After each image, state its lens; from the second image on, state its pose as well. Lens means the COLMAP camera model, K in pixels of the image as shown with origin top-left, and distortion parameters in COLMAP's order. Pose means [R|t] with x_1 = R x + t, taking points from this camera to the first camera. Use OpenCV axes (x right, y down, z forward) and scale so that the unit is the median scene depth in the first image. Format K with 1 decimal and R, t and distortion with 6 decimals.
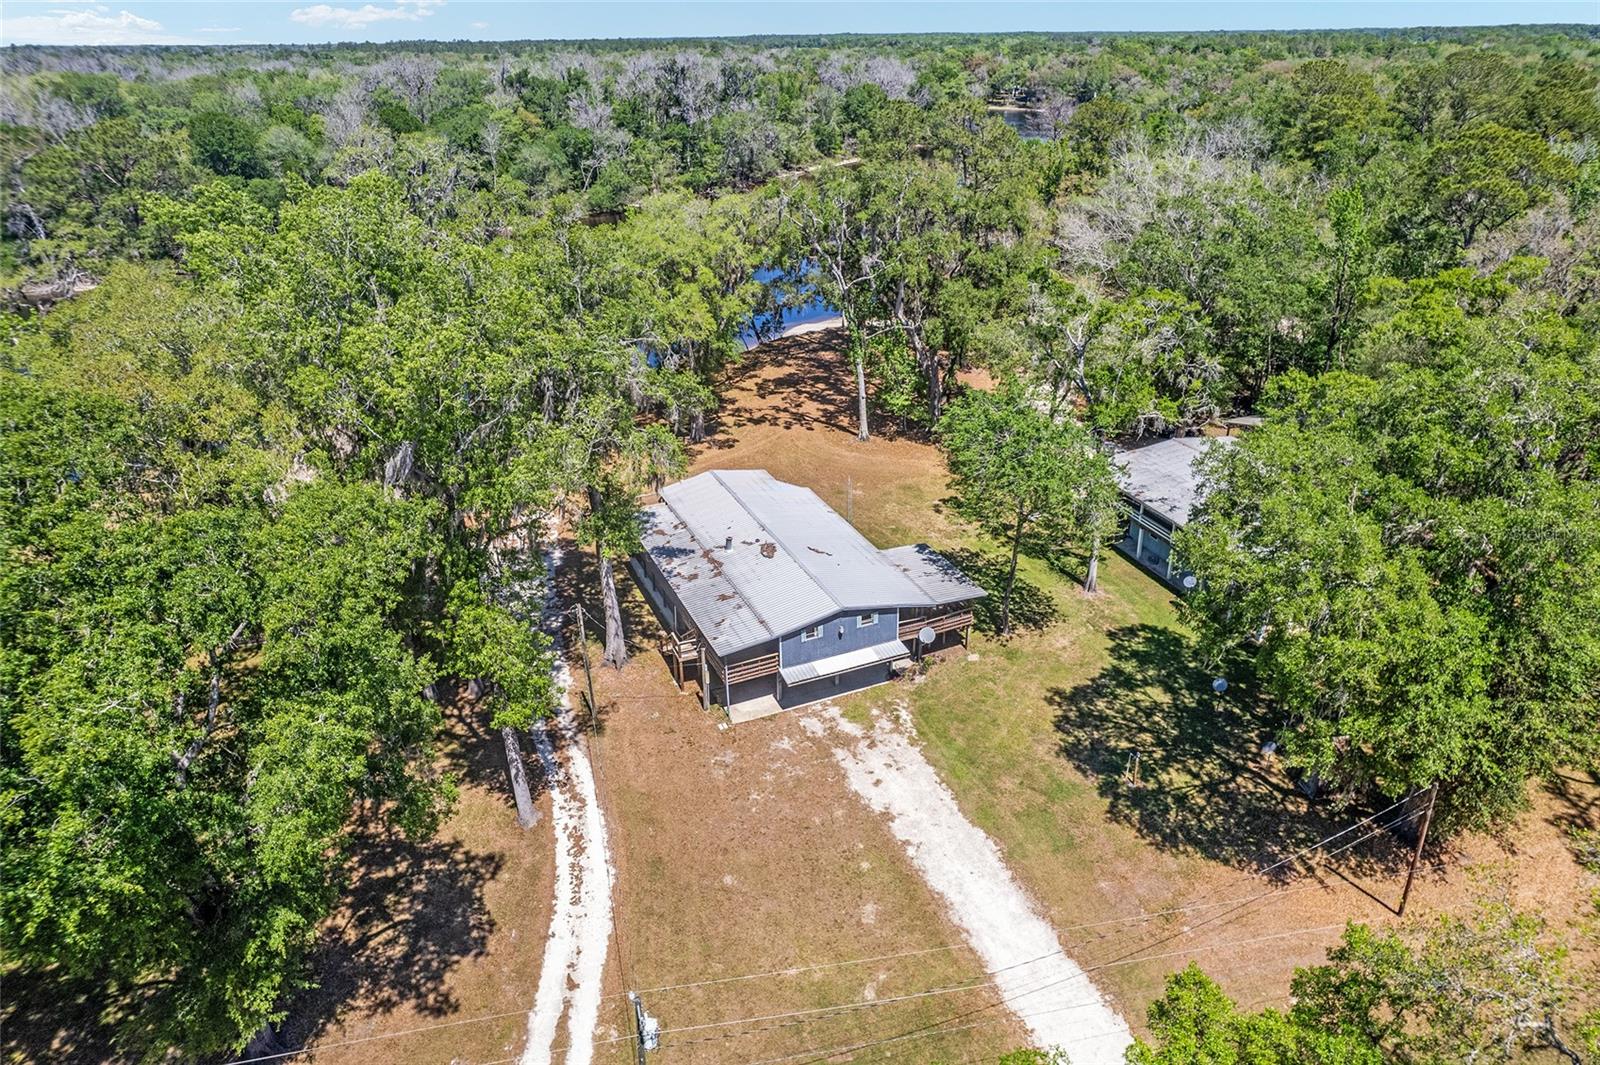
lens RADIAL K [[1031.8, 0, 805.5], [0, 1031.8, 535.6], [0, 0, 1]] dist [-0.078929, 0.068689]
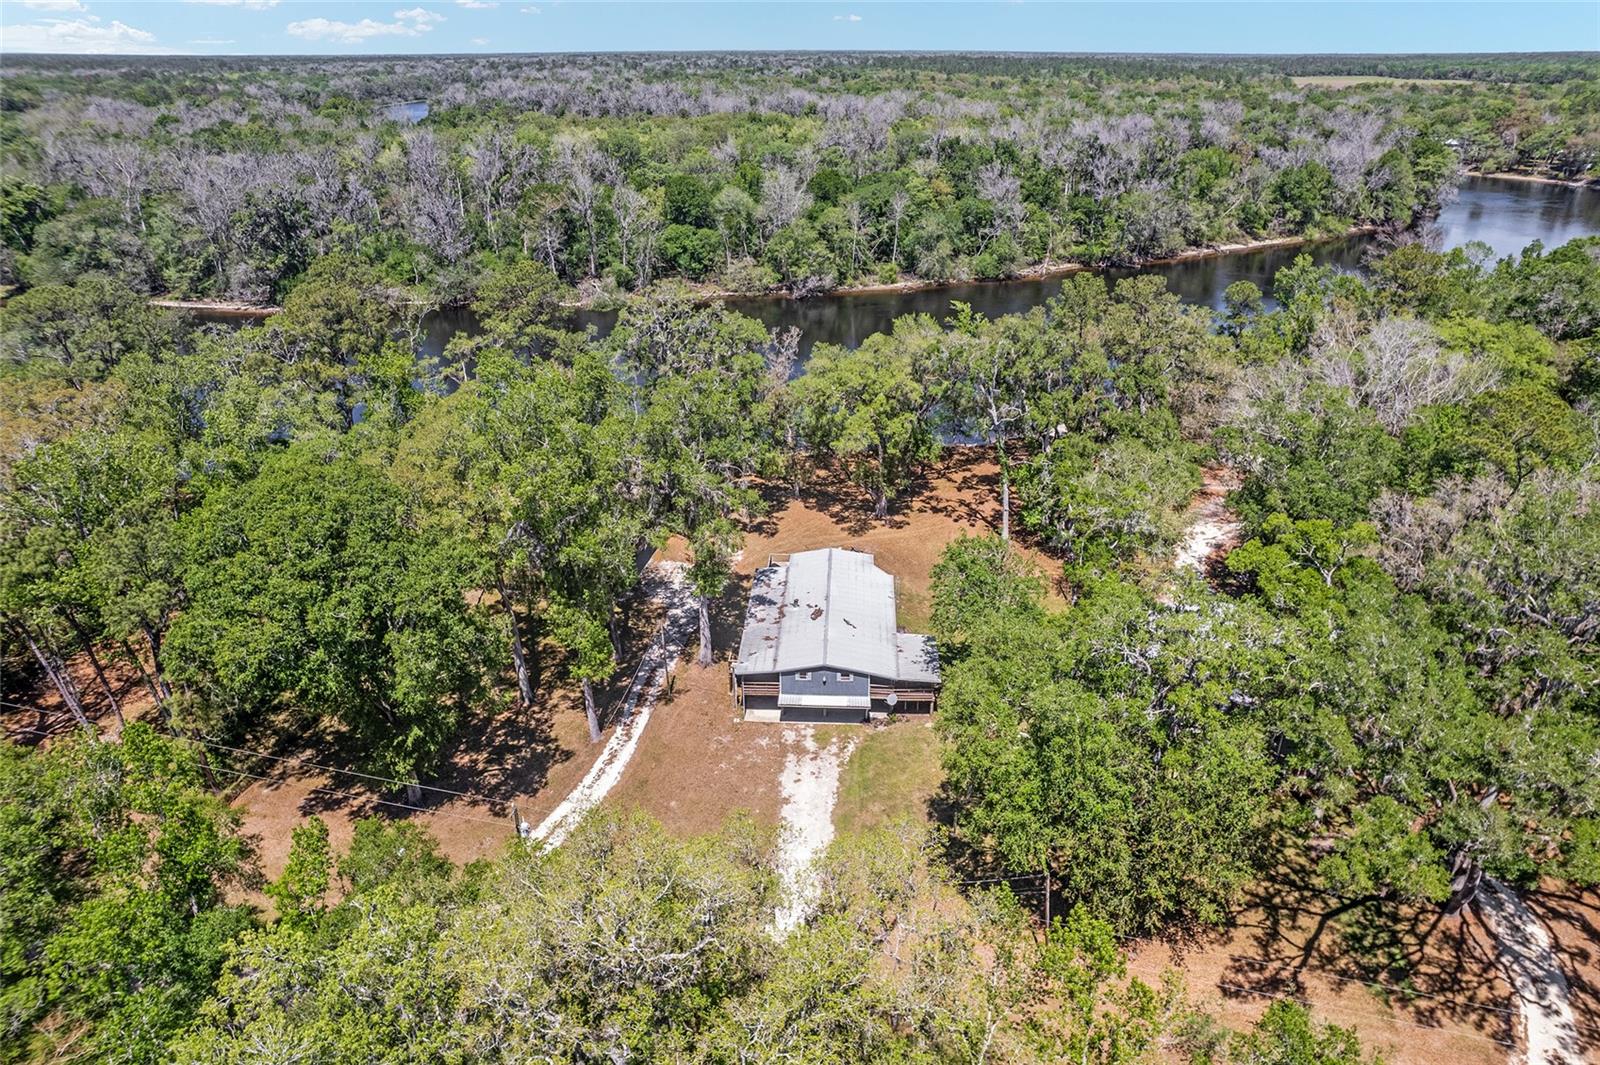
lens RADIAL K [[1054.7, 0, 803.7], [0, 1054.7, 540.1], [0, 0, 1]] dist [-0.088119, 0.080668]
pose [[0.891883, 0.201489, -0.404903, 0.556146], [-0.206758, 0.977895, 0.031195, -0.137373], [0.402238, 0.055894, 0.913827, -0.378566]]
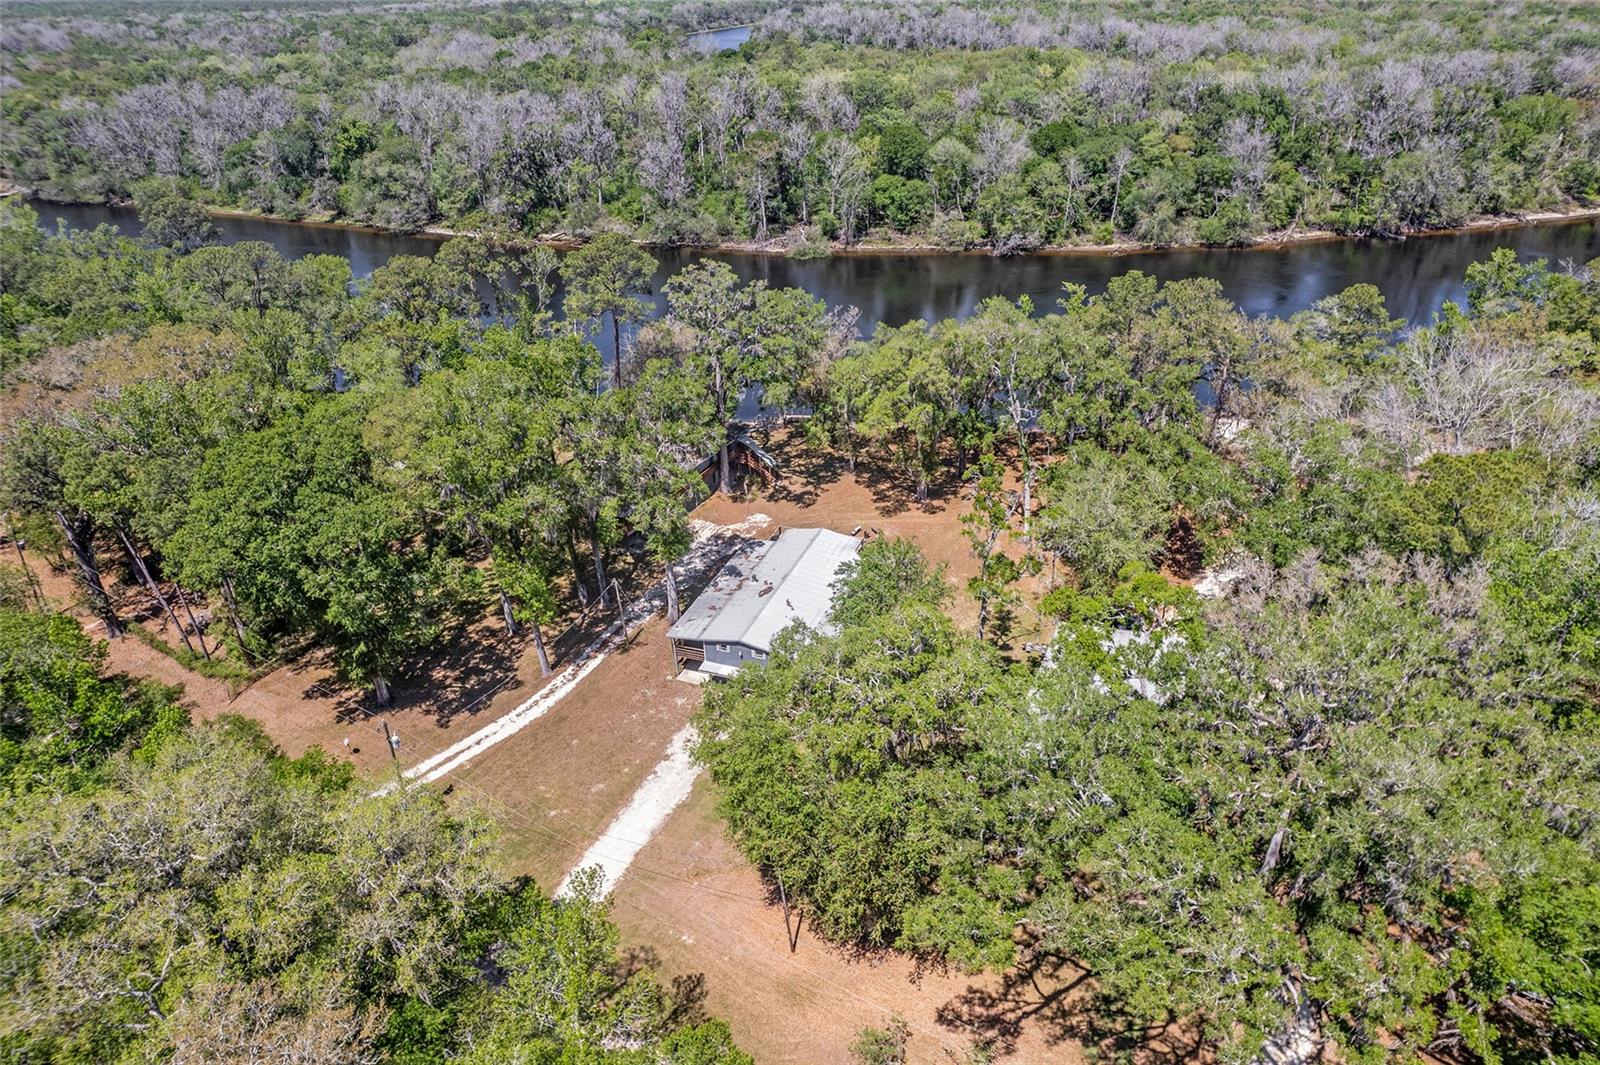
lens RADIAL K [[1061.3, 0, 804.2], [0, 1061.3, 538.1], [0, 0, 1]] dist [-0.088644, 0.077551]
pose [[0.712458, 0.328961, -0.619830, 1.019417], [-0.292115, 0.942170, 0.164268, -0.358781], [0.638023, 0.064028, 0.767351, -0.190349]]
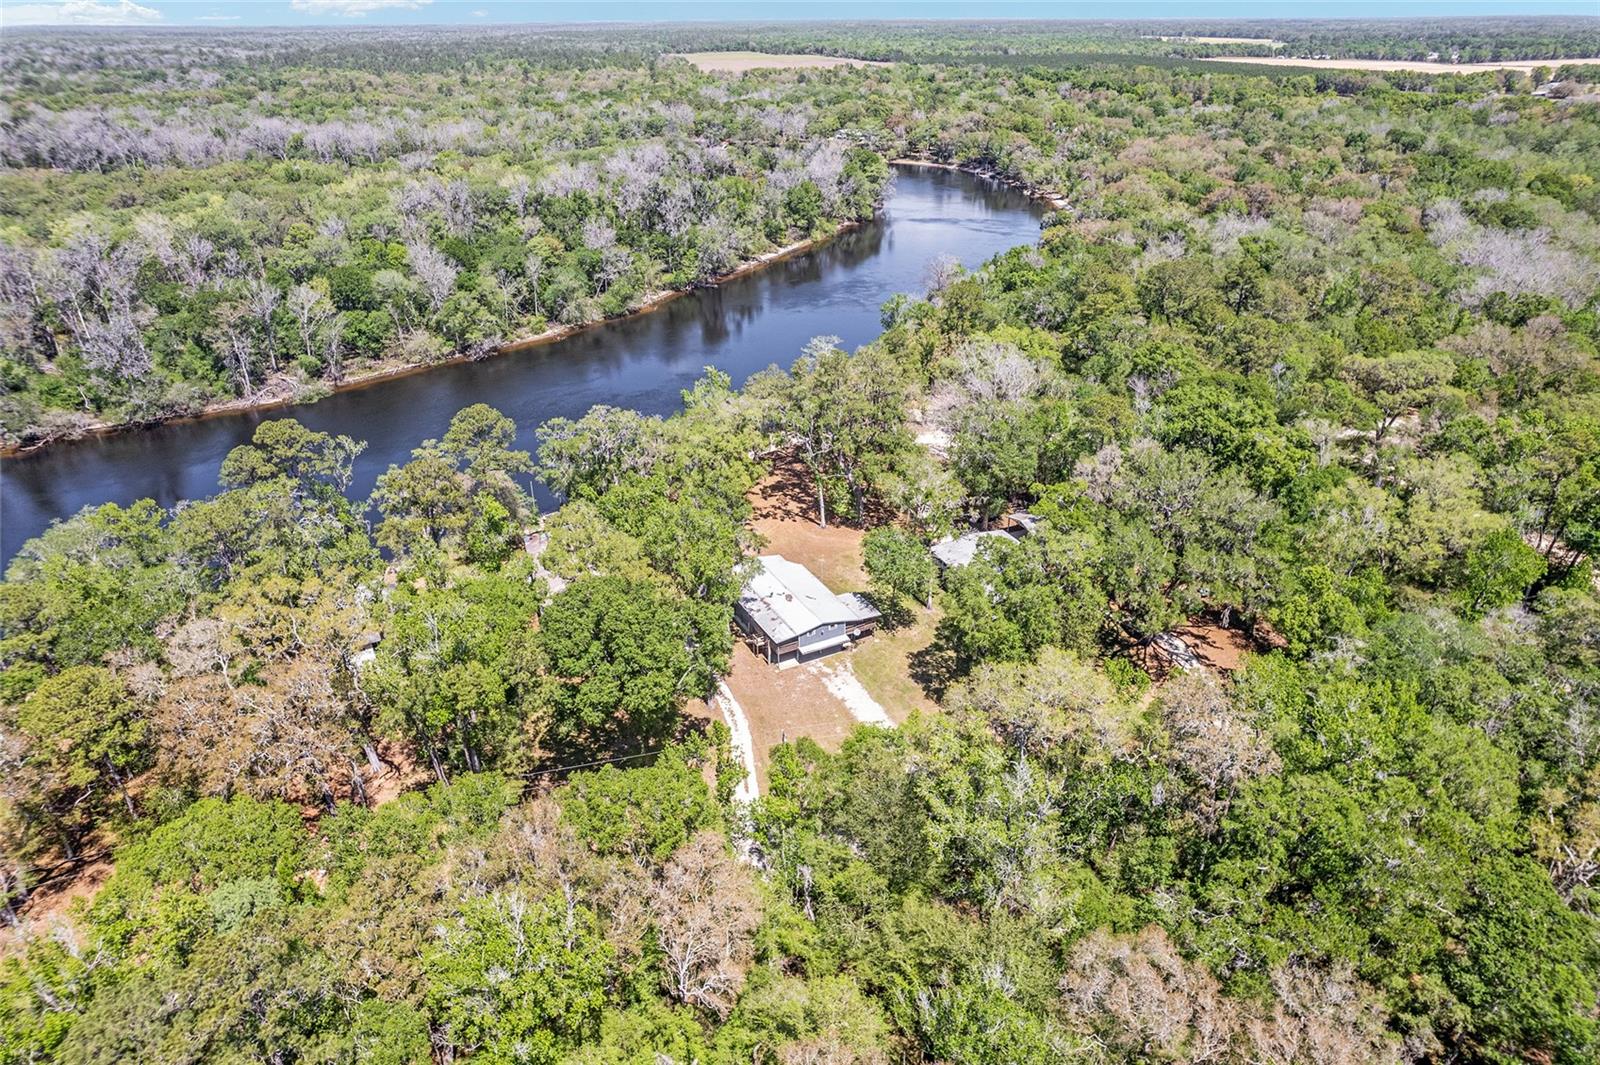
lens RADIAL K [[1031.8, 0, 805.5], [0, 1031.8, 535.6], [0, 0, 1]] dist [-0.078929, 0.068689]
pose [[0.997789, -0.025935, 0.061193, -0.148521], [0.025002, 0.999560, 0.015975, -0.174008], [-0.061580, -0.014410, 0.997998, -1.428725]]
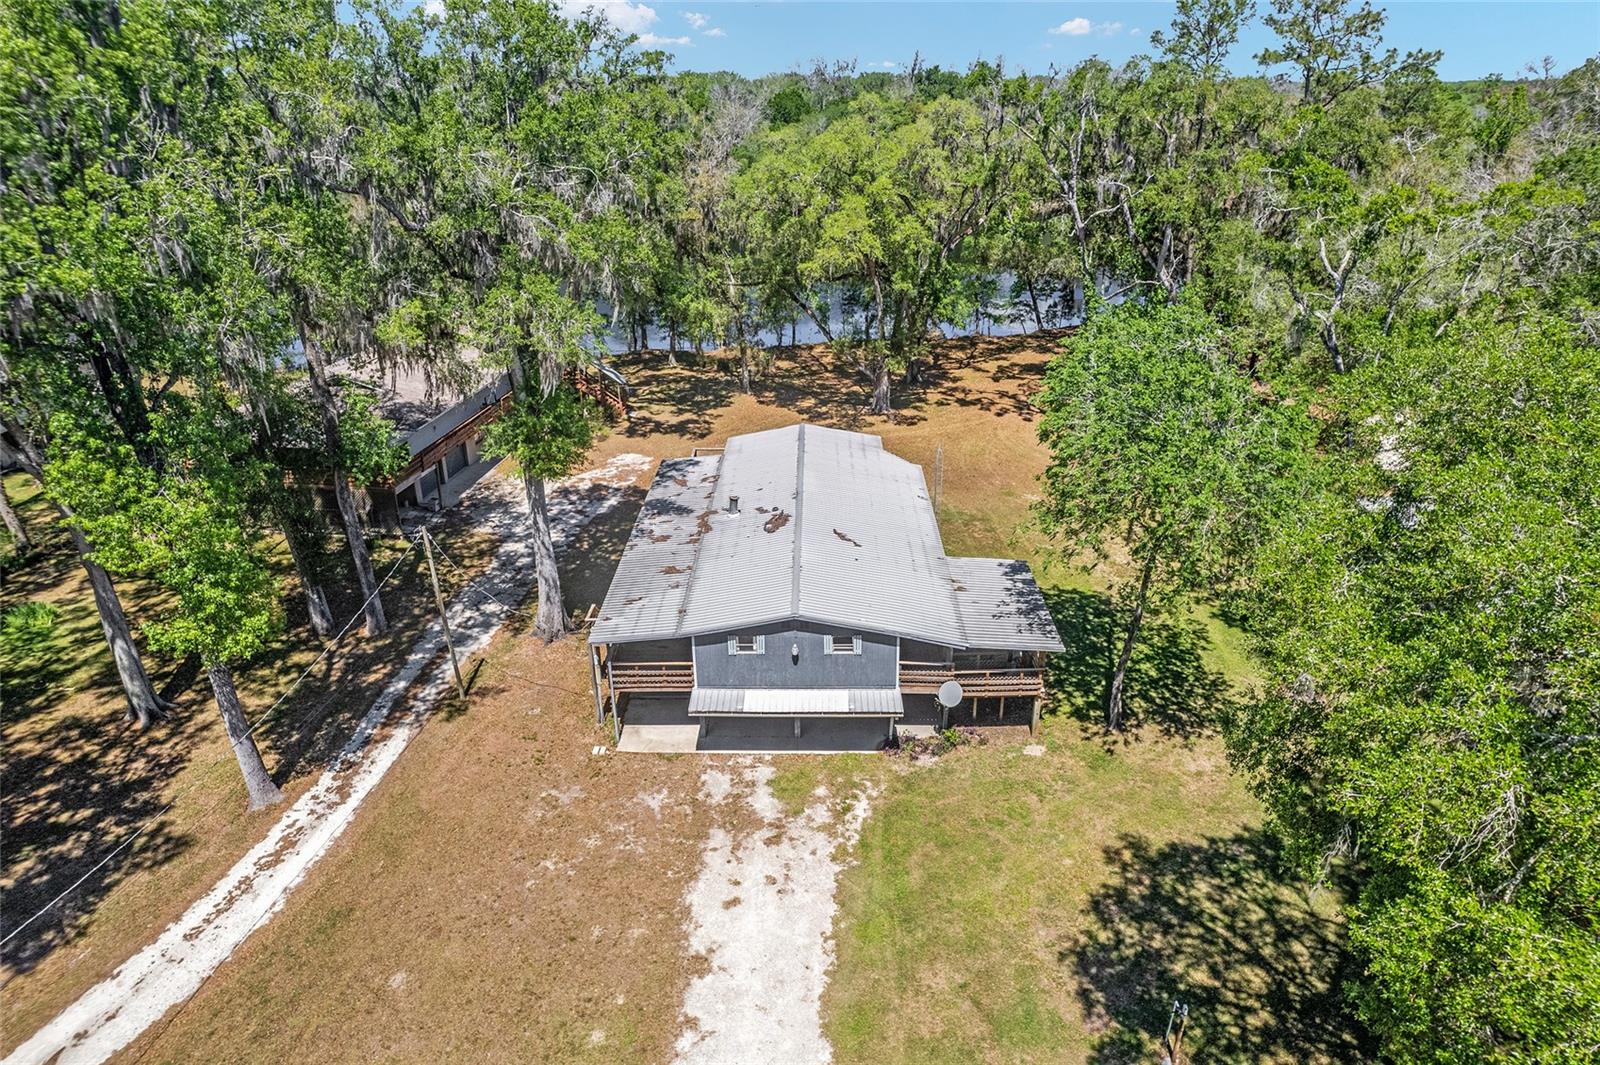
lens RADIAL K [[1031.8, 0, 805.5], [0, 1031.8, 535.6], [0, 0, 1]] dist [-0.078929, 0.068689]
pose [[0.909149, 0.175568, -0.377656, 0.259128], [-0.189922, 0.981799, -0.000782, 0.020768], [0.370645, 0.072436, 0.925946, 0.395430]]
